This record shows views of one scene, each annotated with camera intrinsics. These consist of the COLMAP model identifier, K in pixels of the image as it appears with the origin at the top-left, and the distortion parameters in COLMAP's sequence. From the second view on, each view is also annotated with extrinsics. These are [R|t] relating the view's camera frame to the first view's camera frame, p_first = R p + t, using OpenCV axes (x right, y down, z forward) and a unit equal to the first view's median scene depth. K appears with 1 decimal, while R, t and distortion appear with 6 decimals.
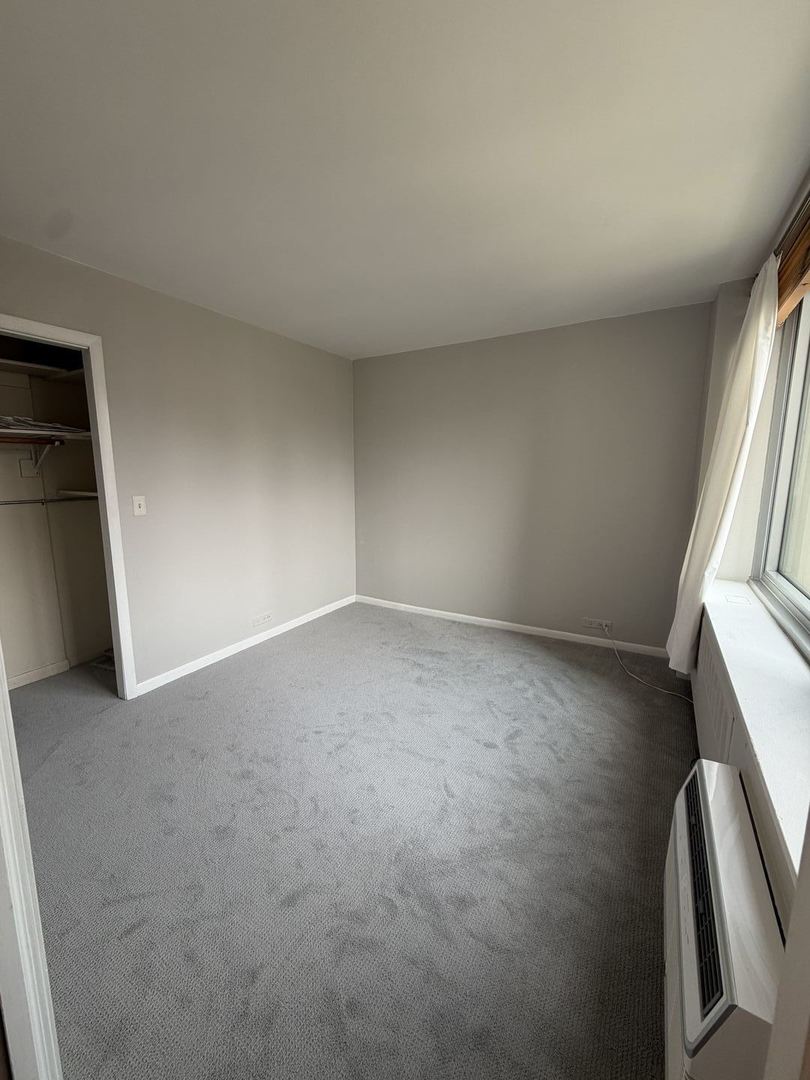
lens RADIAL K [[426.6, 0, 405.0], [0, 426.6, 534.5], [0, 0, 1]] dist [-0.001773, -0.000412]
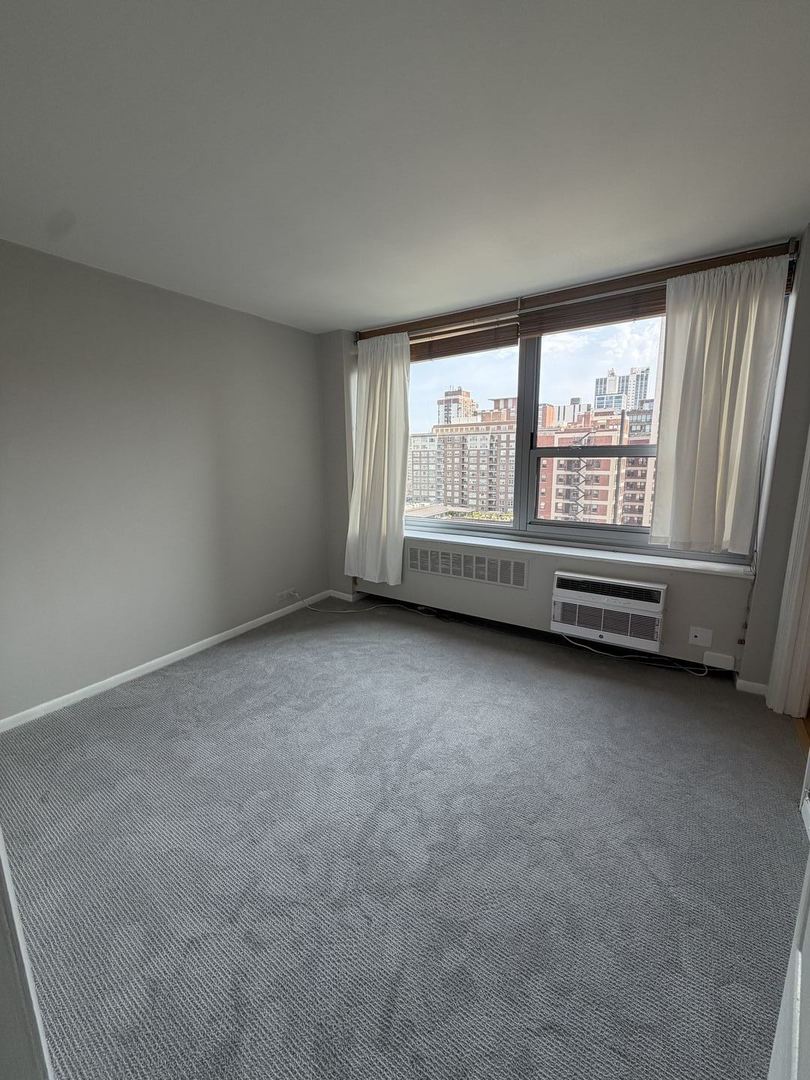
lens RADIAL K [[426.6, 0, 405.0], [0, 426.6, 534.5], [0, 0, 1]] dist [-0.001773, -0.000412]
pose [[0.063535, -0.186033, 0.980487, -0.740587], [0.170228, 0.970094, 0.173030, -0.105213], [-0.983354, 0.155913, 0.093303, 0.694762]]
